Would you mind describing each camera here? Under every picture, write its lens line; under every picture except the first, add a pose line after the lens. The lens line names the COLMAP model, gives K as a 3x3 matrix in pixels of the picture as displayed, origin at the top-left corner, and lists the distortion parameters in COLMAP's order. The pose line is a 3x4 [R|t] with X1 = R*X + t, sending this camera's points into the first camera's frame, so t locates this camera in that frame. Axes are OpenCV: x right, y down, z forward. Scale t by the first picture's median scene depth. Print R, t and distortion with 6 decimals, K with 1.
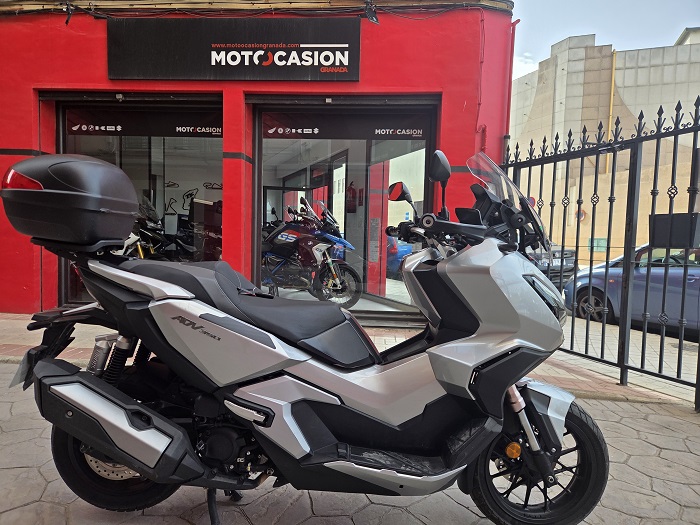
lens RADIAL K [[473.4, 0, 349.6], [0, 473.4, 265.5], [0, 0, 1]] dist [0.065117, -0.057824]
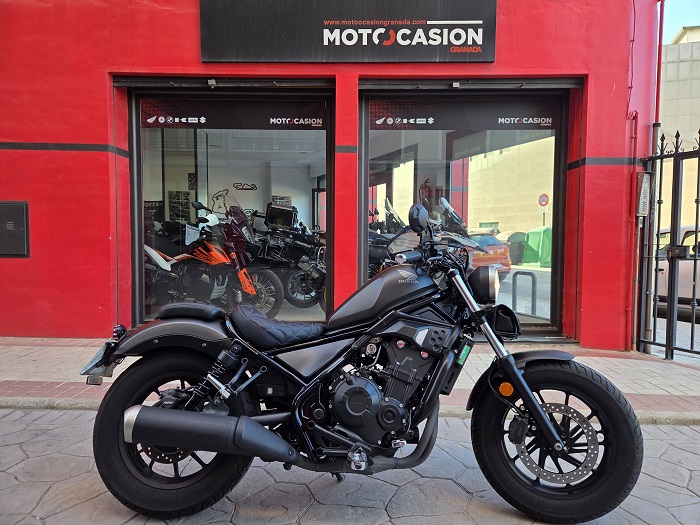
lens RADIAL K [[472.1, 0, 354.7], [0, 472.1, 260.1], [0, 0, 1]] dist [0.063779, -0.056937]
pose [[0.998203, -0.020998, 0.056132, -0.289084], [0.021596, 0.999716, -0.010072, -0.019735], [-0.055904, 0.011266, 0.998373, 0.140338]]
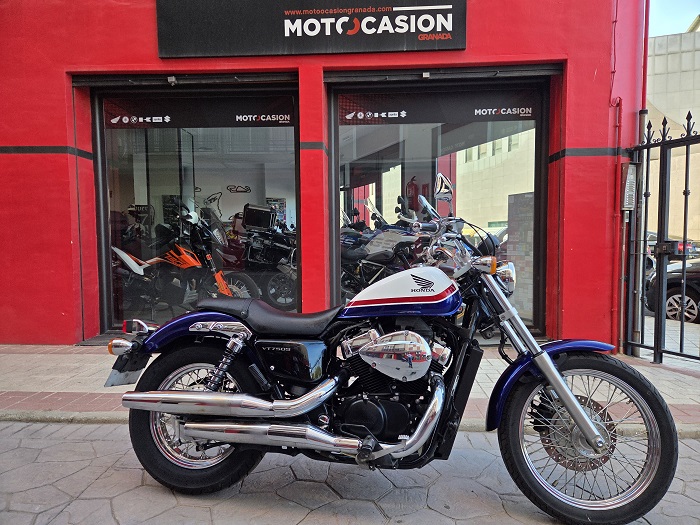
lens RADIAL K [[471.5, 0, 350.8], [0, 471.5, 266.6], [0, 0, 1]] dist [0.066756, -0.058923]
pose [[0.999233, -0.034911, 0.017737, -0.203431], [0.034944, 0.999388, -0.001539, -0.016535], [-0.017672, 0.002157, 0.999842, 0.175722]]
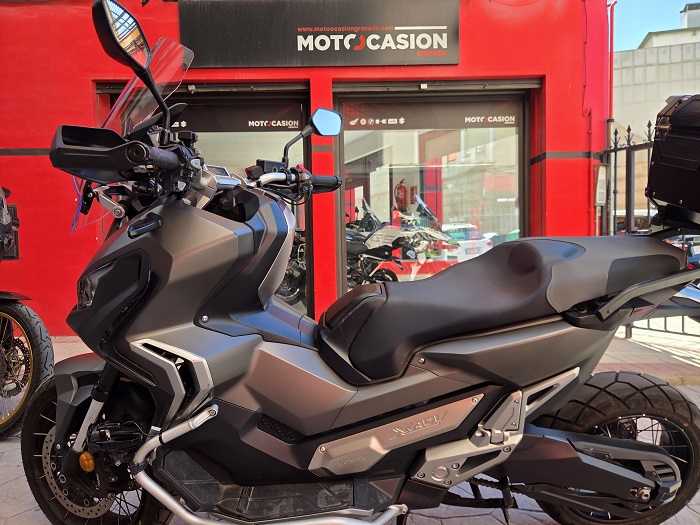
lens RADIAL K [[477.3, 0, 349.5], [0, 477.3, 264.9], [0, 0, 1]] dist [0.051961, -0.049467]
pose [[0.995346, -0.046876, 0.084201, -0.287319], [0.048795, 0.998591, -0.020879, 0.014859], [-0.083103, 0.024890, 0.996230, 0.085386]]
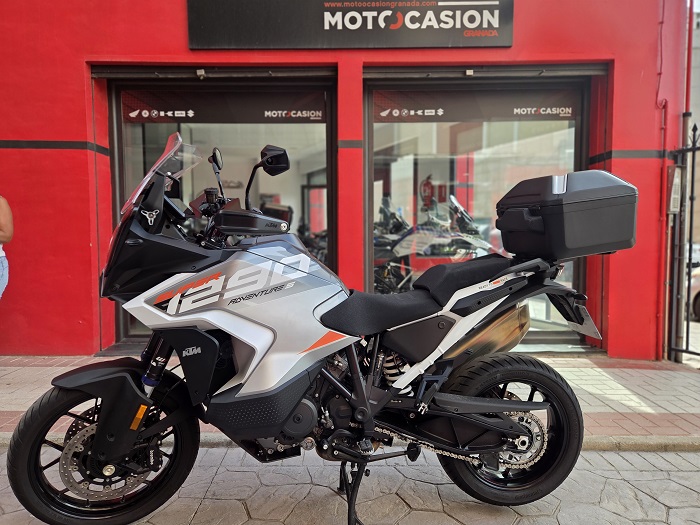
lens RADIAL K [[486.1, 0, 346.5], [0, 486.1, 260.1], [0, 0, 1]] dist [0.066816, -0.060090]
pose [[0.996986, -0.034236, 0.069615, -0.321676], [0.034677, 0.999385, -0.005134, -0.034805], [-0.069396, 0.007533, 0.997561, 0.195682]]
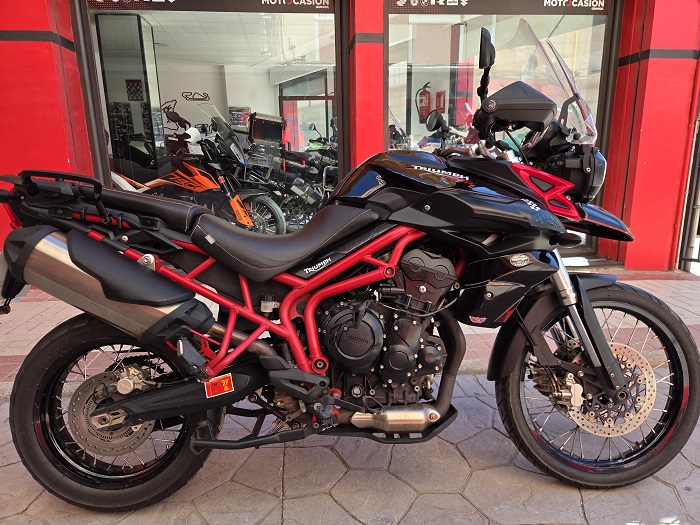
lens RADIAL K [[473.4, 0, 349.6], [0, 473.4, 265.5], [0, 0, 1]] dist [0.065117, -0.057824]
pose [[0.984389, -0.079376, 0.157089, -0.415578], [0.051456, 0.983325, 0.174423, -0.032043], [-0.168314, -0.163617, 0.972060, 0.288440]]
